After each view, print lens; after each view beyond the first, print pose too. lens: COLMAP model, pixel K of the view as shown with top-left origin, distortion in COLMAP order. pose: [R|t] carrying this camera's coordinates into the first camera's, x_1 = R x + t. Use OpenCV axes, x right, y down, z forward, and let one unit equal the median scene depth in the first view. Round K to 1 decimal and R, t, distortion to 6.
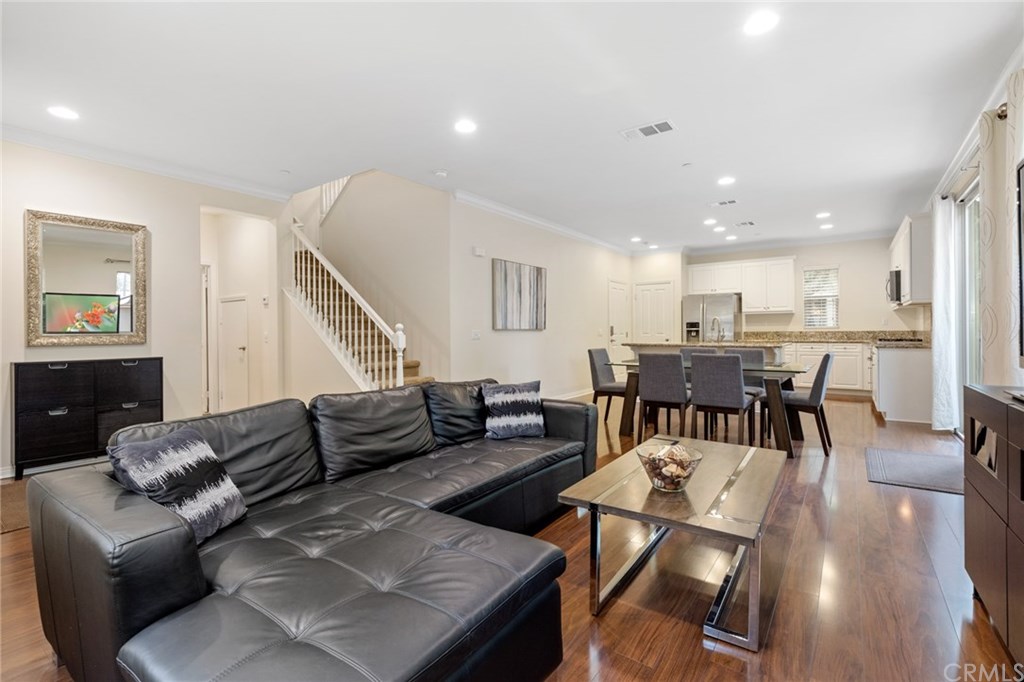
lens RADIAL K [[467.6, 0, 506.7], [0, 467.6, 335.6], [0, 0, 1]] dist [-0.005433, 0.000241]
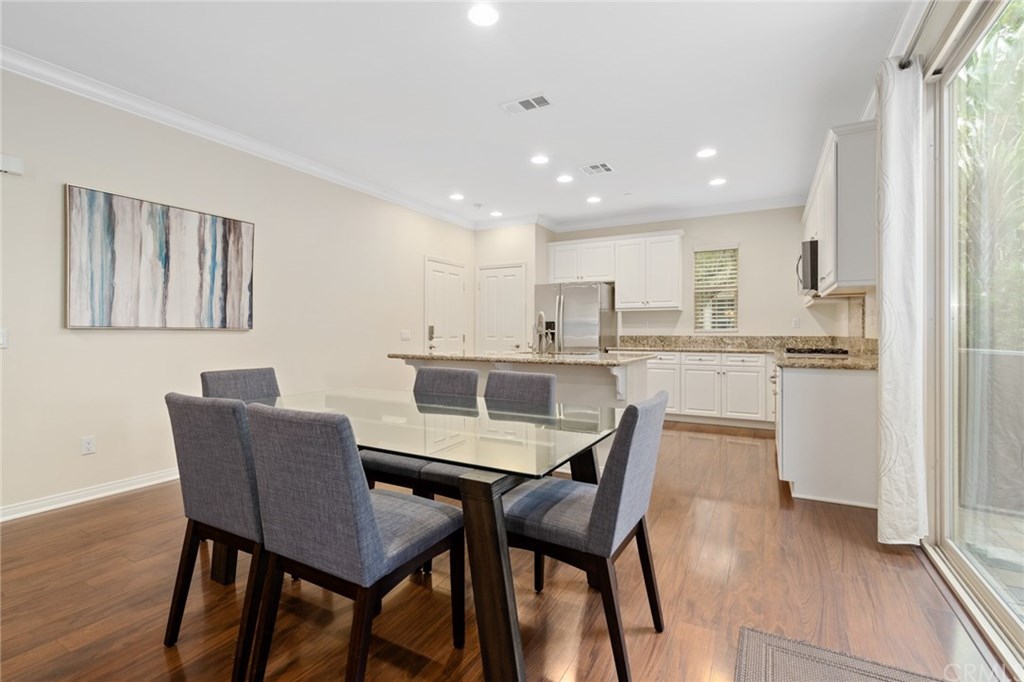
lens RADIAL K [[467.6, 0, 510.8], [0, 467.6, 336.4], [0, 0, 1]] dist [-0.005433, 0.000241]
pose [[0.991738, 0.008191, 0.128019, 0.329718], [-0.008073, 0.999966, -0.001447, -0.006043], [-0.128027, 0.000401, 0.991771, 0.398213]]
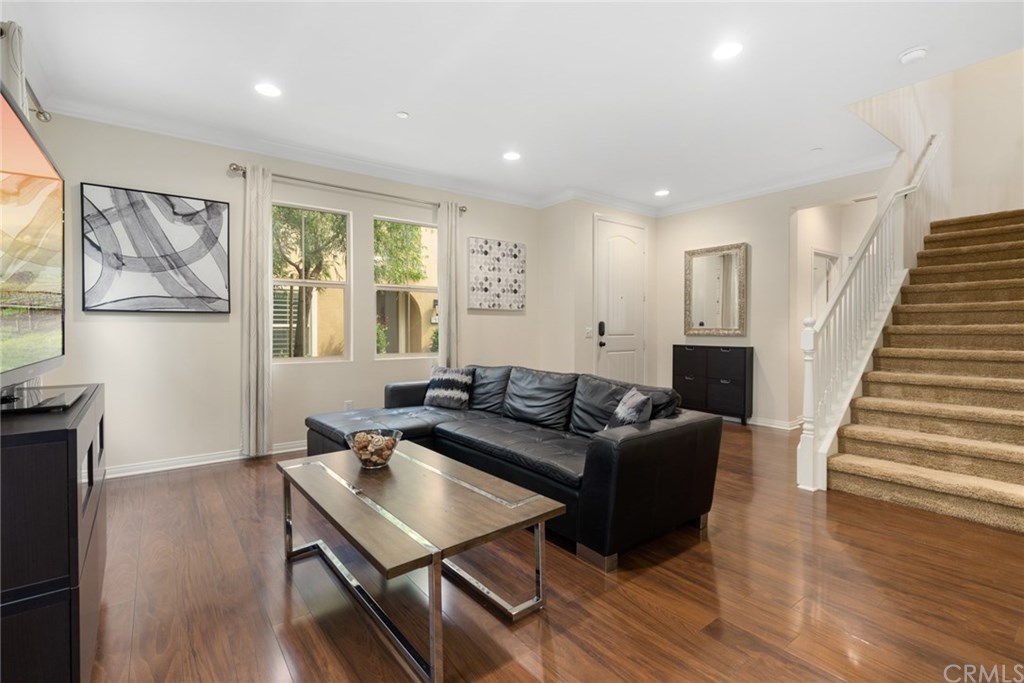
lens RADIAL K [[467.6, 0, 505.4], [0, 467.6, 332.8], [0, 0, 1]] dist [-0.005433, 0.000241]
pose [[-0.273867, 0.015675, -0.961640, 1.165634], [-0.002856, 0.999850, 0.017112, -0.019810], [0.961763, 0.007433, -0.273781, 1.365772]]
